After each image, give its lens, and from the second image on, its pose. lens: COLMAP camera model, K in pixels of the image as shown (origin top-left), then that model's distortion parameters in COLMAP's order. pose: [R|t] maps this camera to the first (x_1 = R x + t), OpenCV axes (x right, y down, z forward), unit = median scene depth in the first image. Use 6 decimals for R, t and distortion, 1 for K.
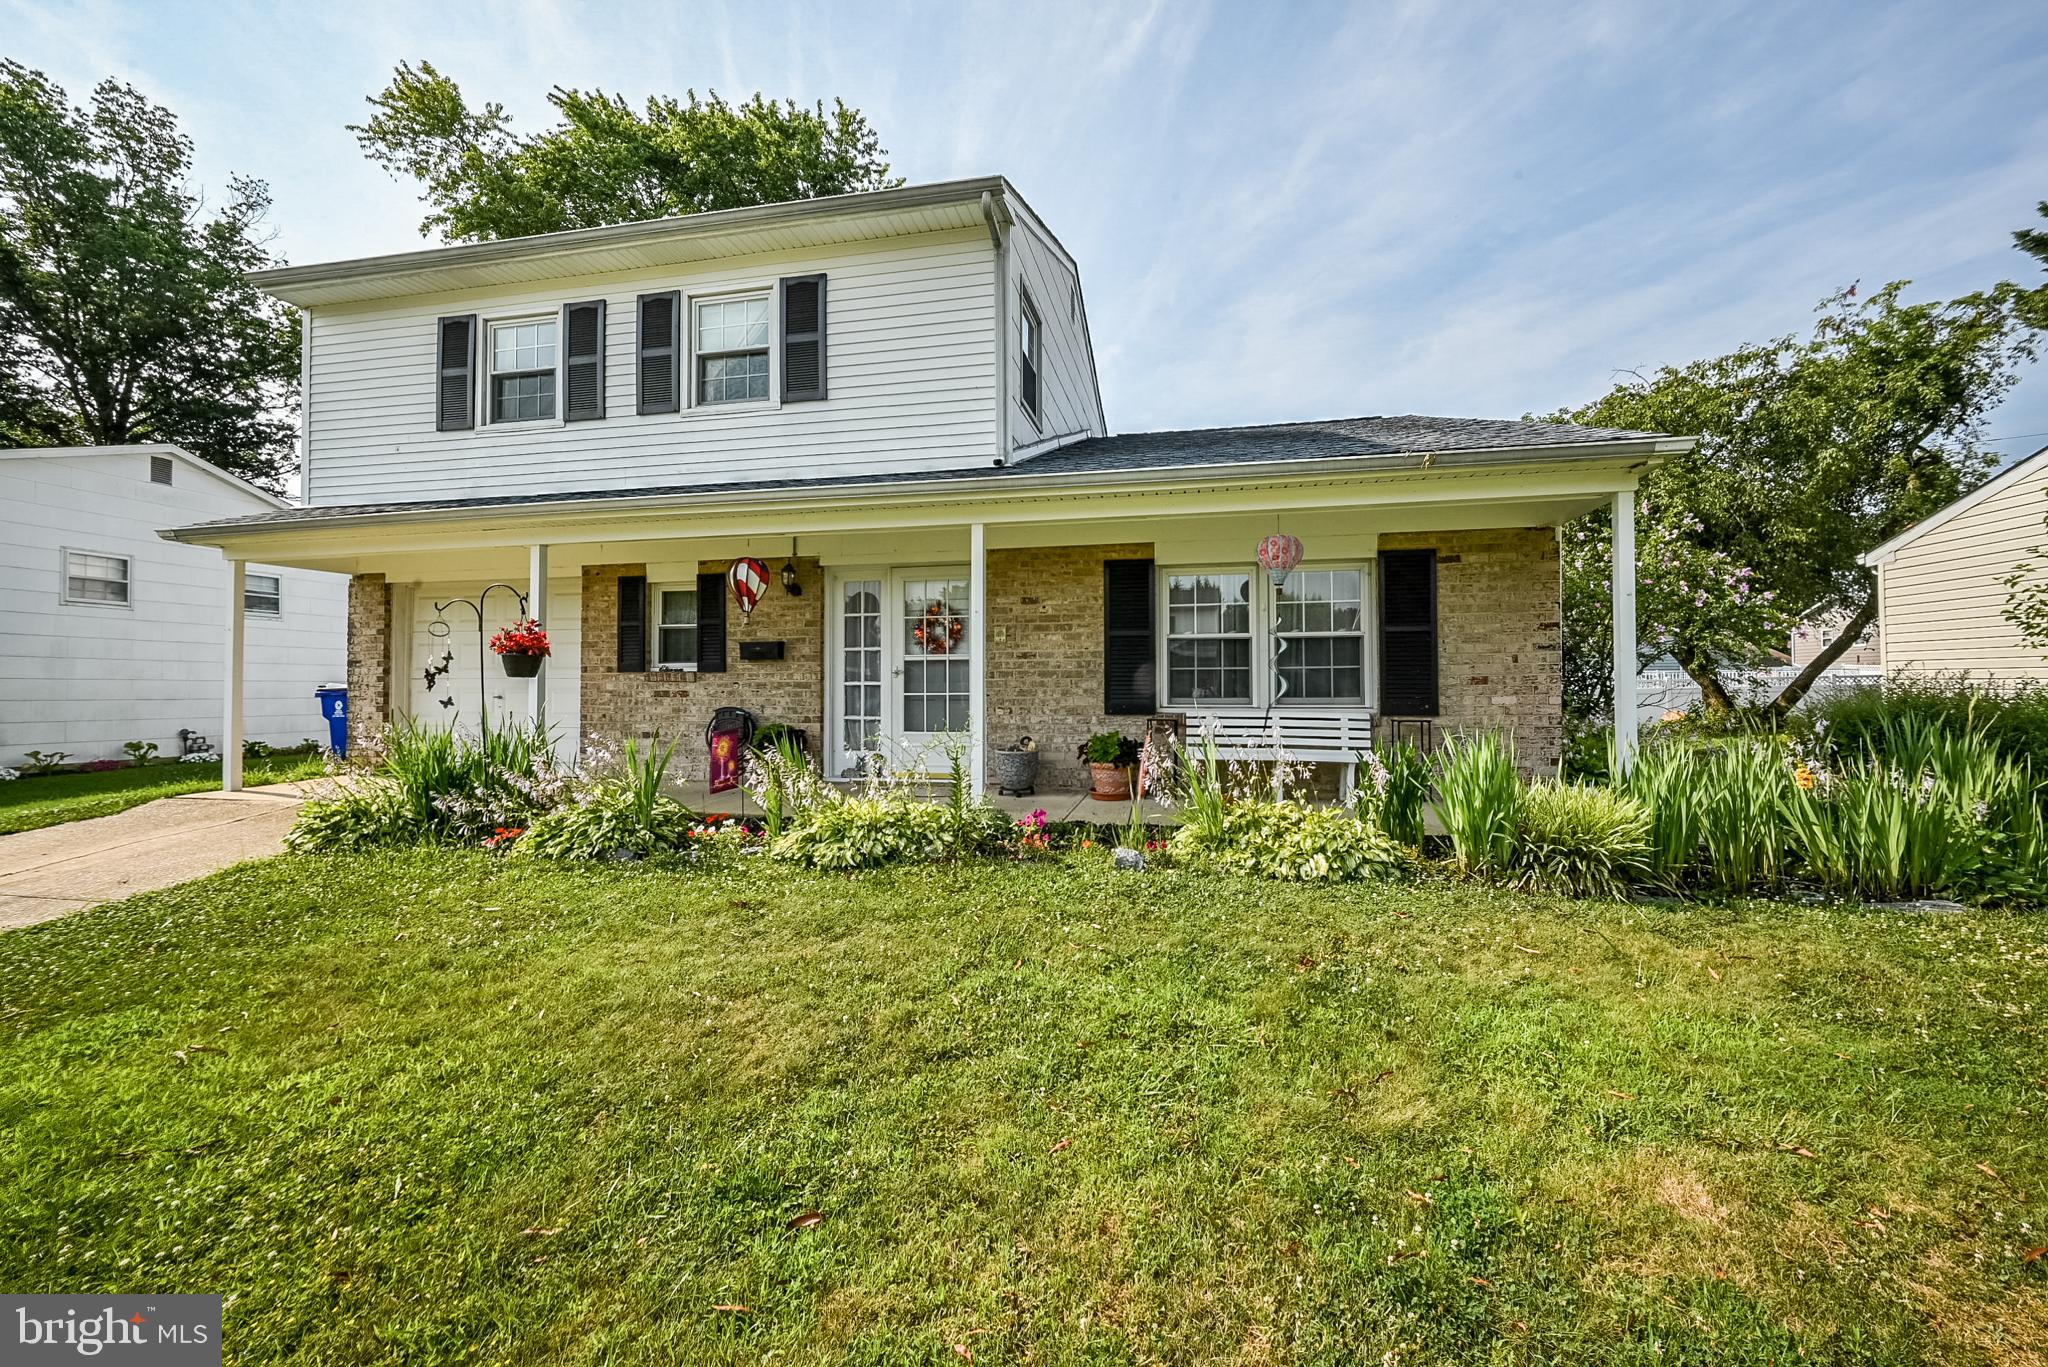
lens RADIAL K [[807.8, 0, 1019.9], [0, 807.8, 680.2], [0, 0, 1]] dist [-0.000004, 0.000202]
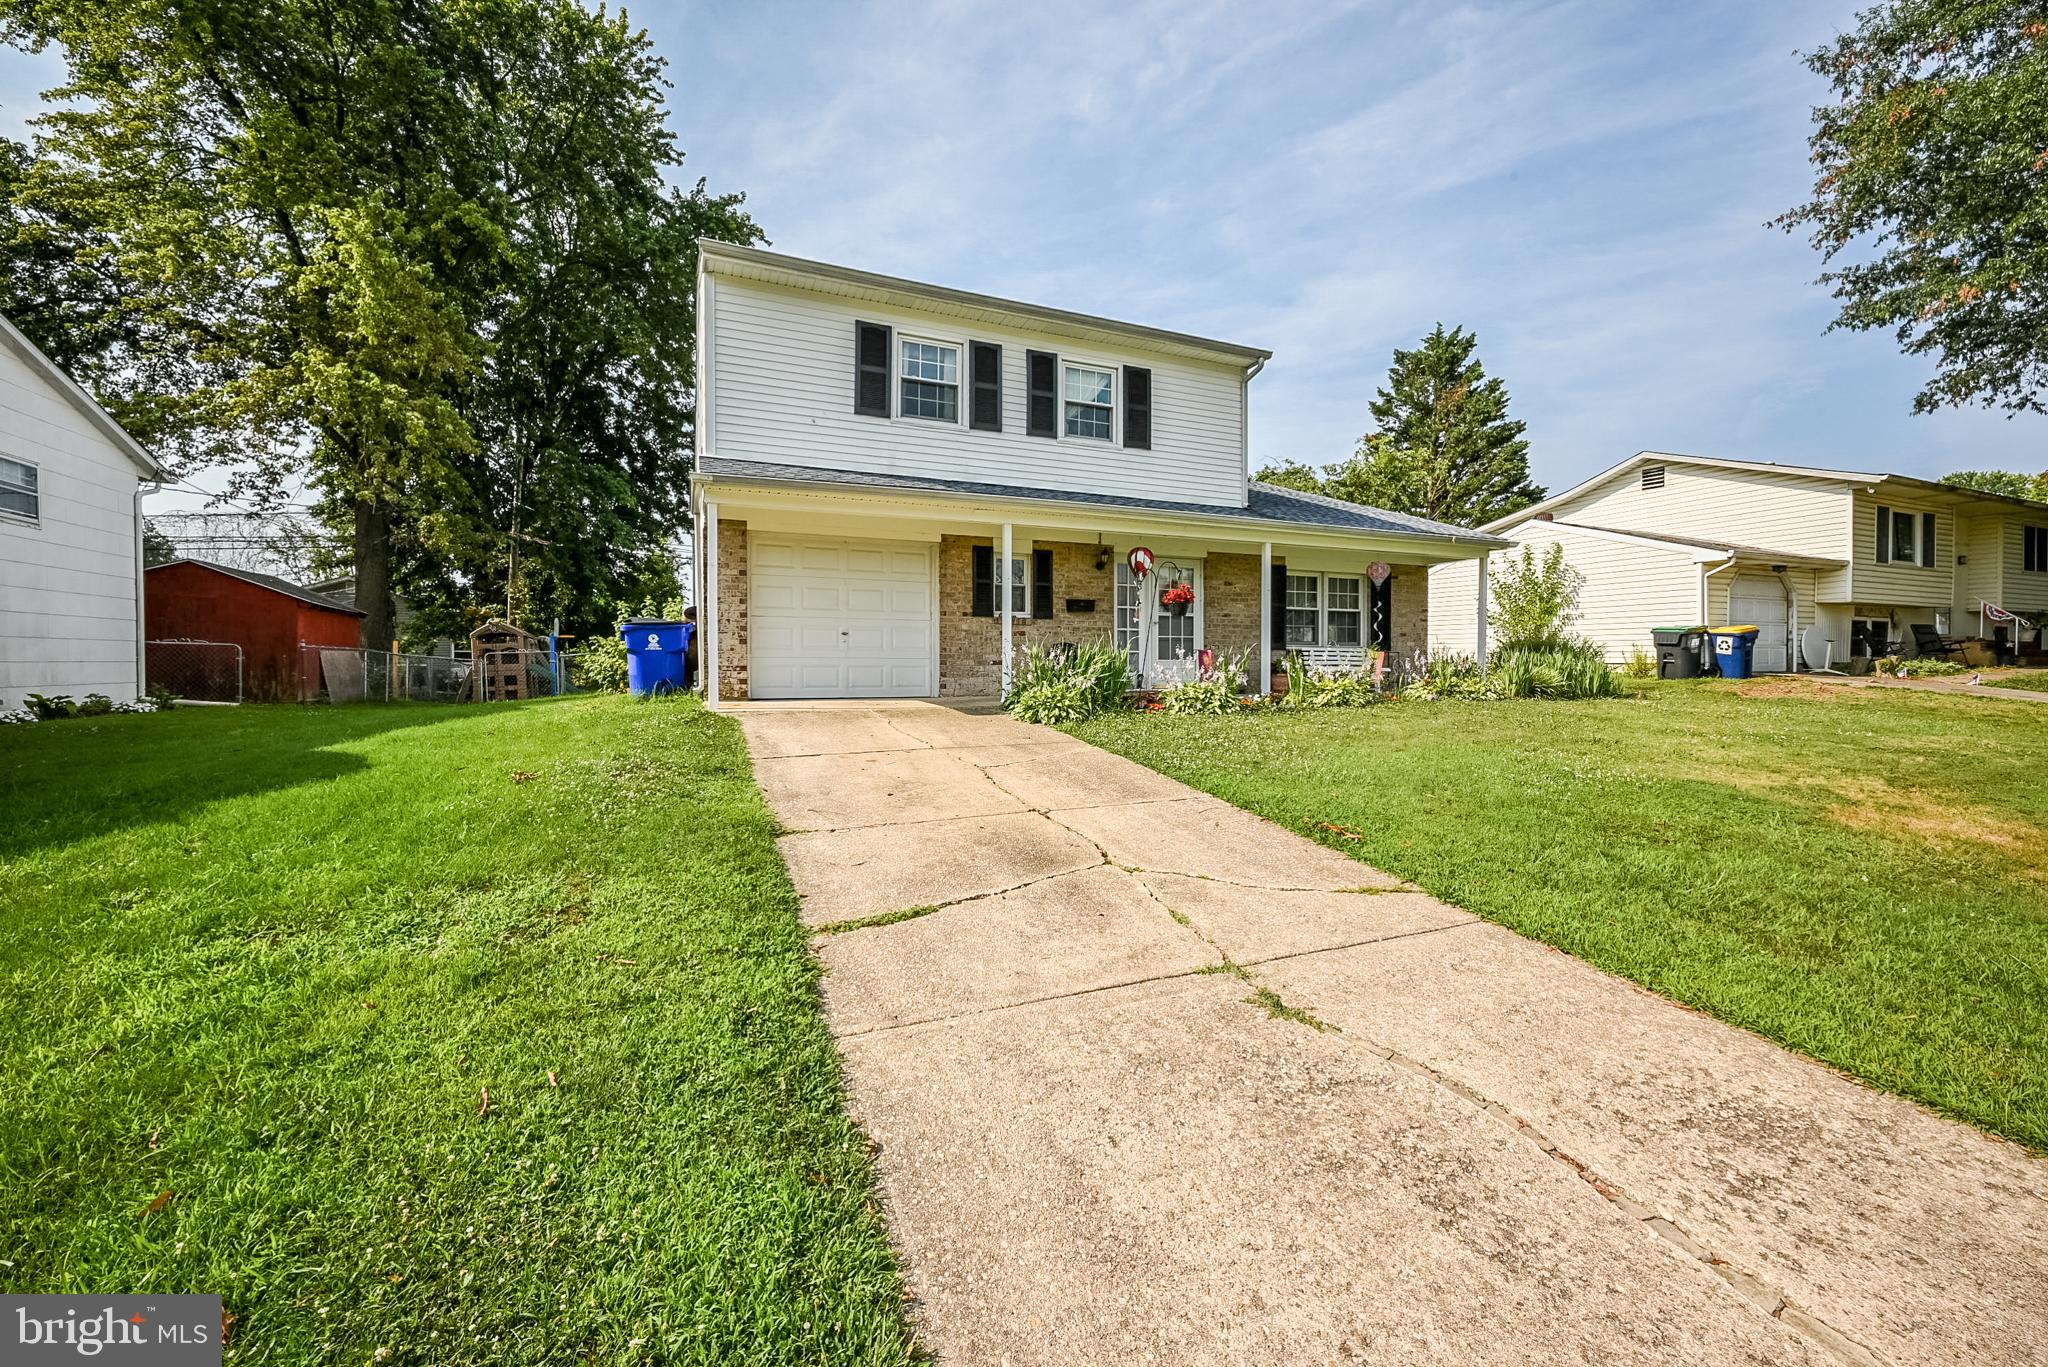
lens RADIAL K [[807.8, 0, 1029.0], [0, 807.8, 682.0], [0, 0, 1]] dist [-0.000004, 0.000202]
pose [[0.822350, -0.008032, 0.568925, -1.244197], [-0.011727, 0.999449, 0.031061, 0.059300], [-0.568861, -0.032215, 0.821803, -0.176291]]
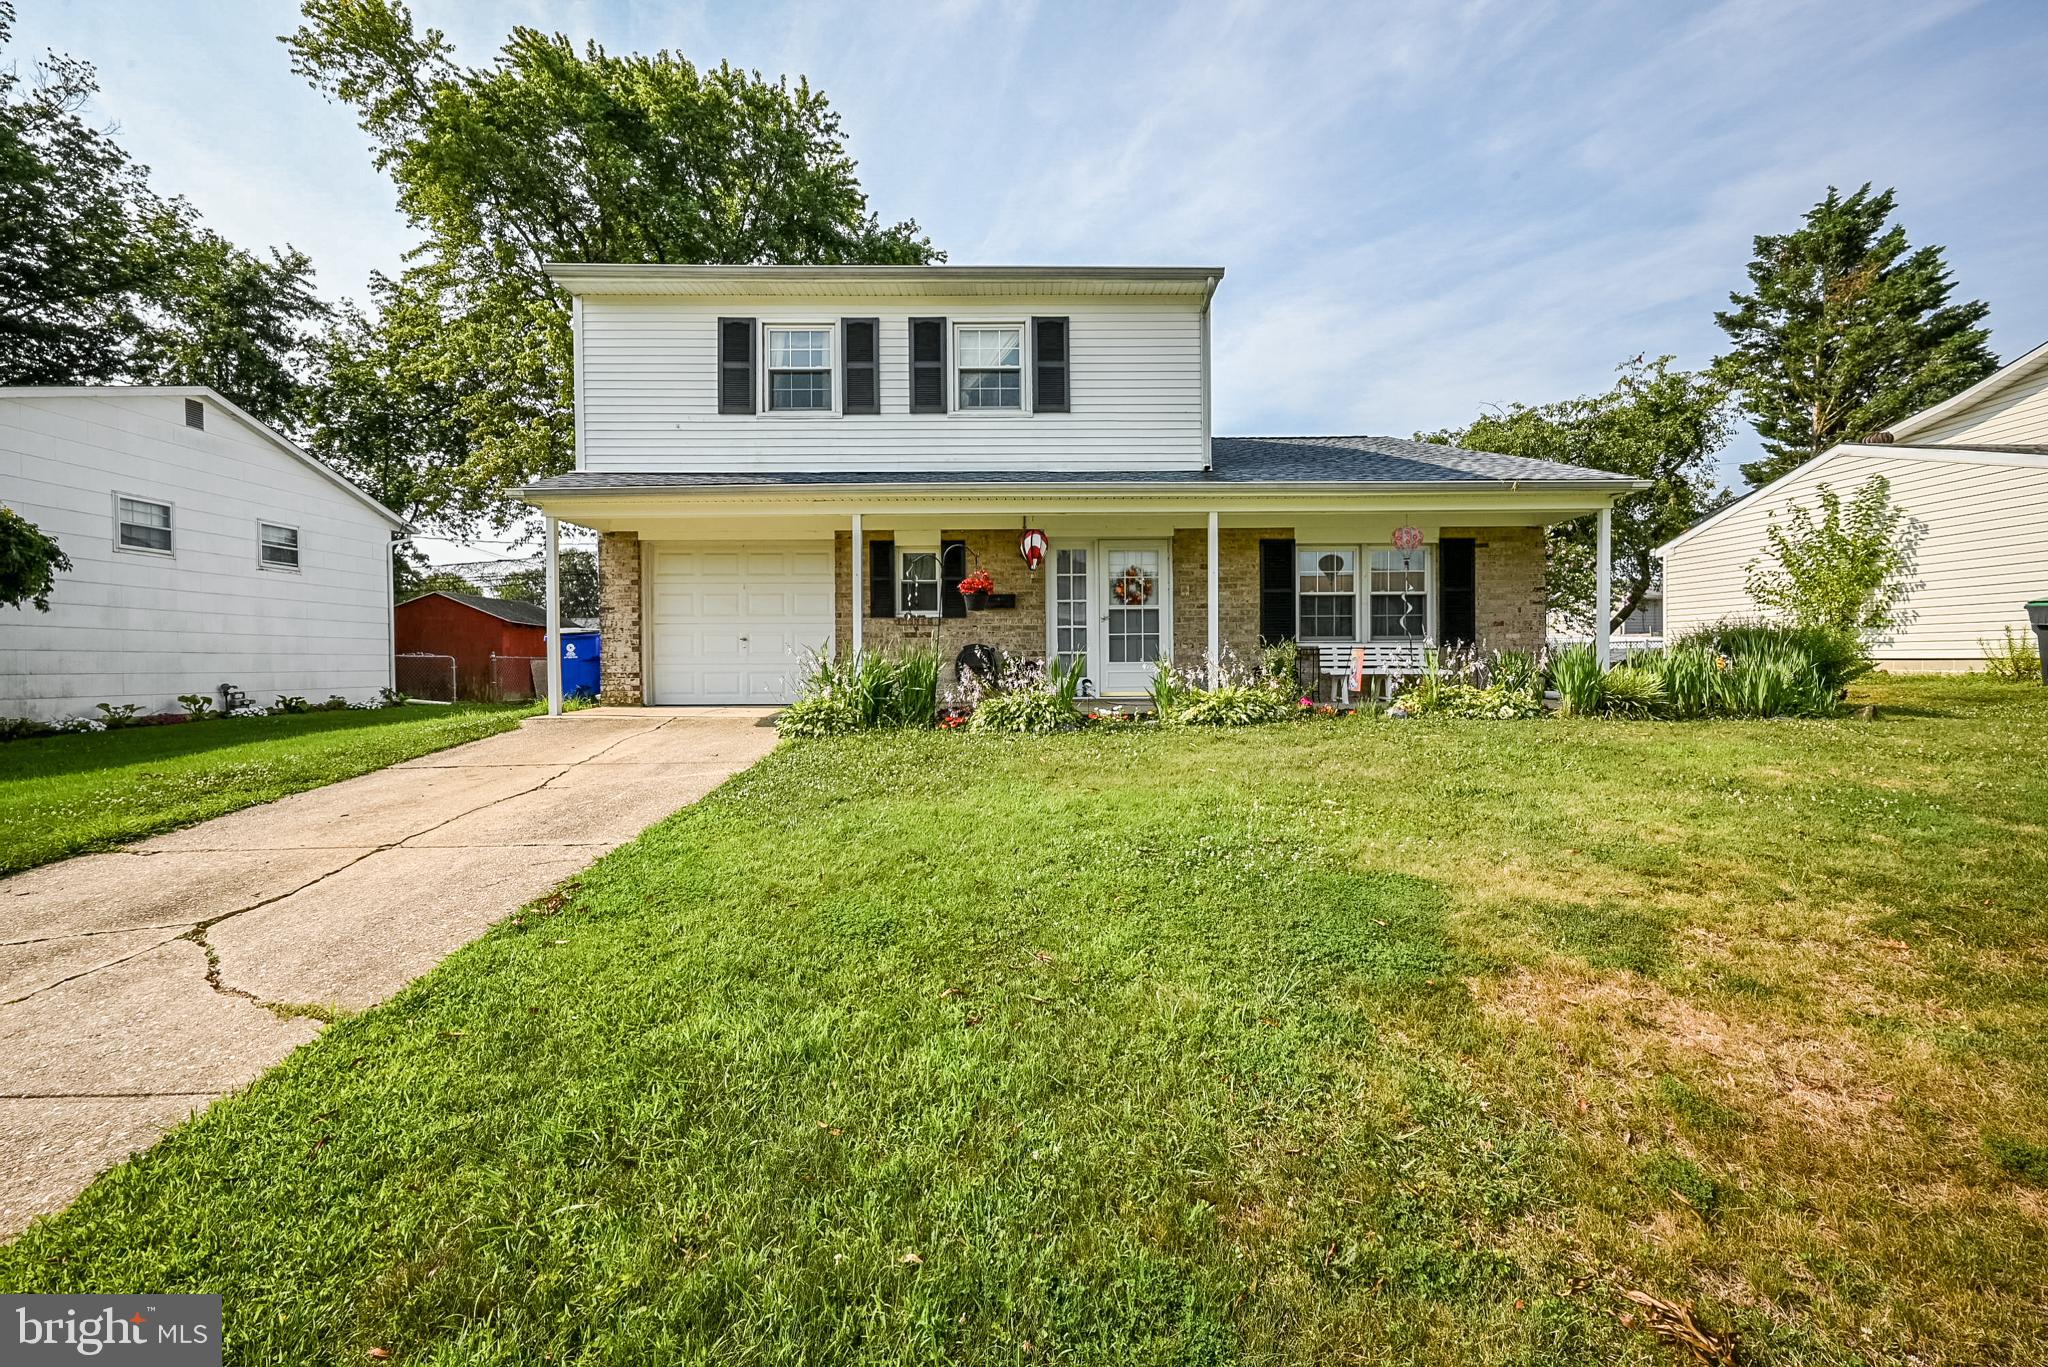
lens RADIAL K [[807.8, 0, 1037.0], [0, 807.8, 678.3], [0, 0, 1]] dist [-0.000004, 0.000202]
pose [[0.977956, -0.006659, 0.208706, -0.530251], [0.000718, 0.999593, 0.028533, 0.050692], [-0.208811, -0.027754, 0.977562, -0.286618]]
